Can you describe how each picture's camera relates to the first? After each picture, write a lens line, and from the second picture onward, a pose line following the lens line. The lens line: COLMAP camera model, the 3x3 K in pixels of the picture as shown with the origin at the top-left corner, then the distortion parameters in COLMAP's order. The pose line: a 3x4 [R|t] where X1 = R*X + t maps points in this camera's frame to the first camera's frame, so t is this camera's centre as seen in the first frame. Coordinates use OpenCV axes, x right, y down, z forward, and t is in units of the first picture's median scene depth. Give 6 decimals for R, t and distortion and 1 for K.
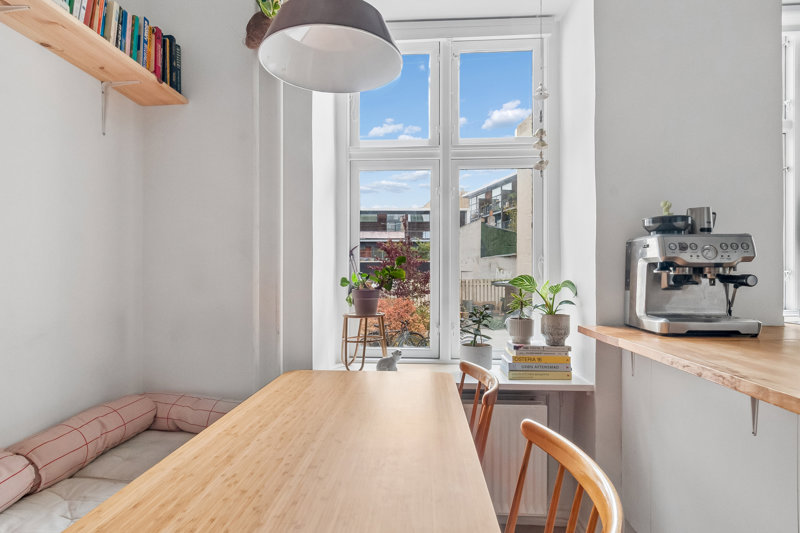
lens RADIAL K [[448.2, 0, 396.4], [0, 448.2, 263.7], [0, 0, 1]] dist [-0.002252, -0.000955]
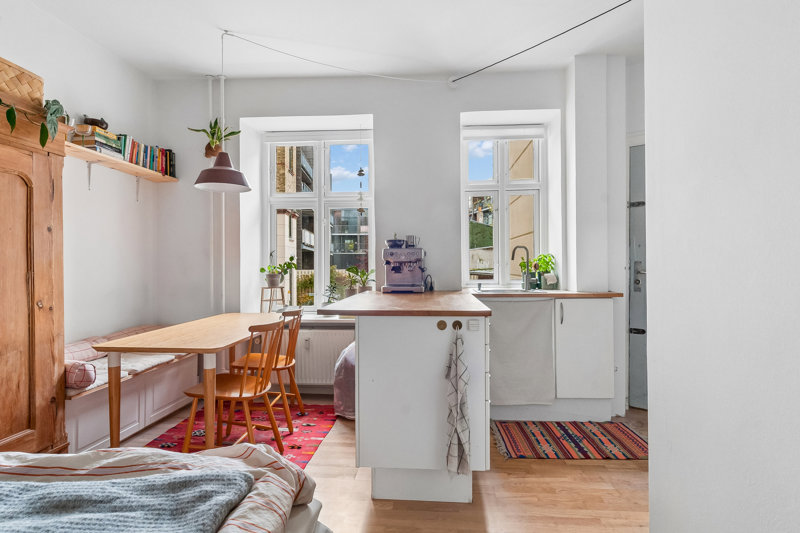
lens RADIAL K [[417.6, 0, 400.0], [0, 417.6, 266.5], [0, 0, 1]] dist [0.005306, -0.000820]
pose [[0.999845, -0.001793, -0.017503, 0.612782], [0.002301, 0.999575, 0.029070, -0.030884], [0.017443, -0.029106, 0.999424, -0.957162]]
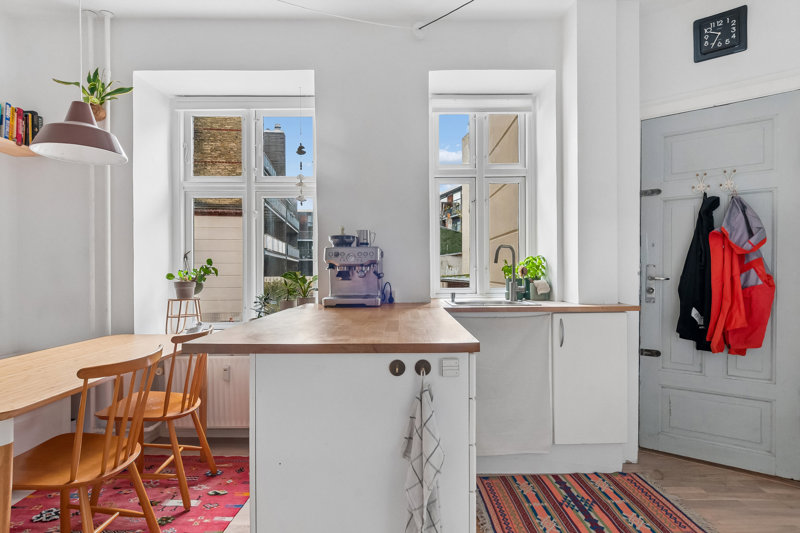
lens RADIAL K [[415.4, 0, 403.4], [0, 415.4, 274.6], [0, 0, 1]] dist [0.005588, -0.008959]
pose [[0.997982, -0.002185, 0.063457, 0.673782], [0.000144, 0.999483, 0.032143, -0.010407], [-0.063495, -0.032069, 0.997467, -0.494839]]
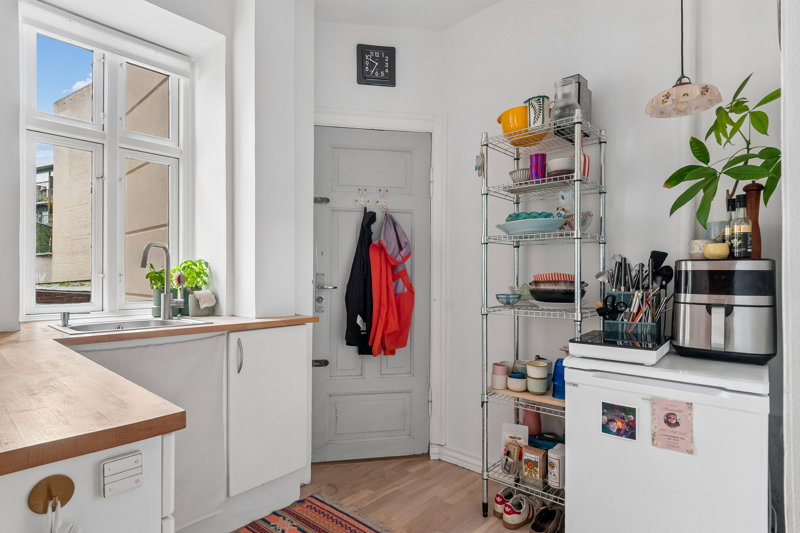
lens RADIAL K [[422.8, 0, 400.8], [0, 422.8, 275.7], [0, 0, 1]] dist [0.014006, -0.015617]
pose [[0.622716, 0.009661, 0.782389, 0.662852], [-0.023976, 0.999690, 0.006739, -0.006553], [-0.782081, -0.022955, 0.622754, -0.224580]]
